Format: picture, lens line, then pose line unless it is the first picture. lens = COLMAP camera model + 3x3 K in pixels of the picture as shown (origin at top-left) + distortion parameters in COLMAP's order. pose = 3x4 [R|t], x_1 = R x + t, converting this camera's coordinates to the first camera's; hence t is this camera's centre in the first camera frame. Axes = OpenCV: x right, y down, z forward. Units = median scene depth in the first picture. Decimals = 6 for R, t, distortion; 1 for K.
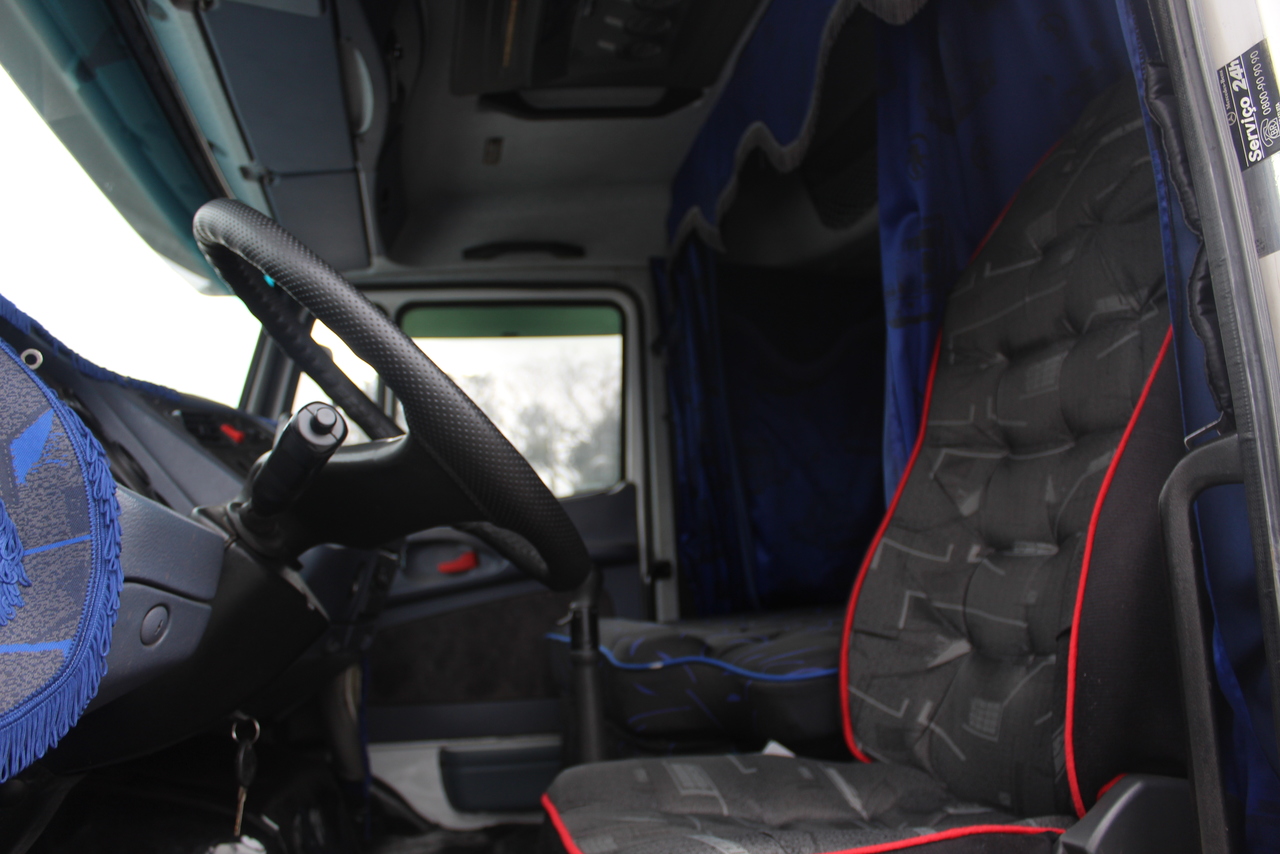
lens RADIAL K [[1045.2, 0, 633.1], [0, 1045.2, 423.7], [0, 0, 1]] dist [-0.156241, 0.130759]
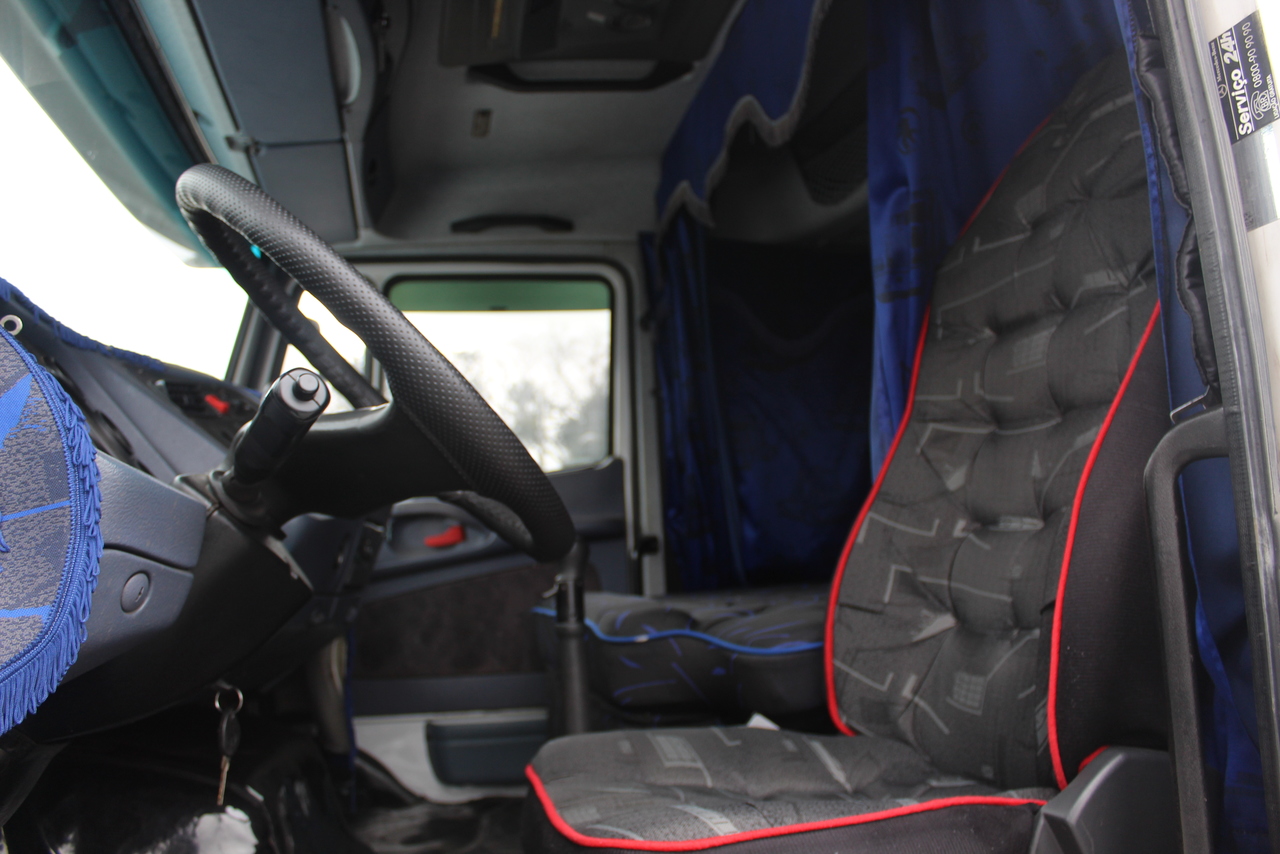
lens RADIAL K [[1045.2, 0, 633.8], [0, 1045.2, 423.2], [0, 0, 1]] dist [-0.156241, 0.130759]
pose [[0.999915, 0.006370, 0.011404, 0.002293], [-0.006609, 0.999758, 0.021005, 0.005110], [-0.011268, -0.021078, 0.999714, 0.003179]]
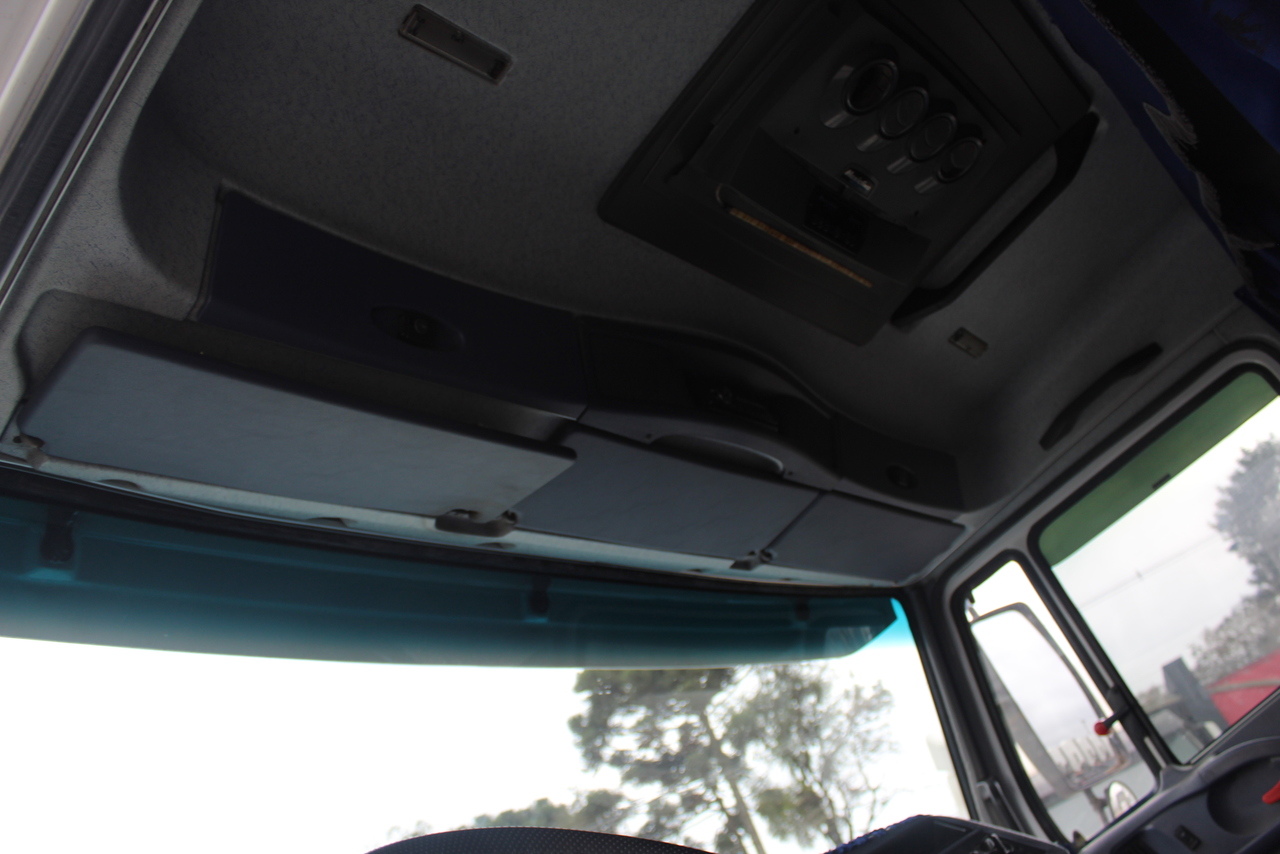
lens RADIAL K [[1045.2, 0, 661.2], [0, 1045.2, 424.3], [0, 0, 1]] dist [-0.156241, 0.130759]
pose [[0.549239, -0.619805, -0.560516, 0.309486], [0.497599, 0.781434, -0.376504, -0.042668], [0.671365, -0.072122, 0.737609, 0.413206]]
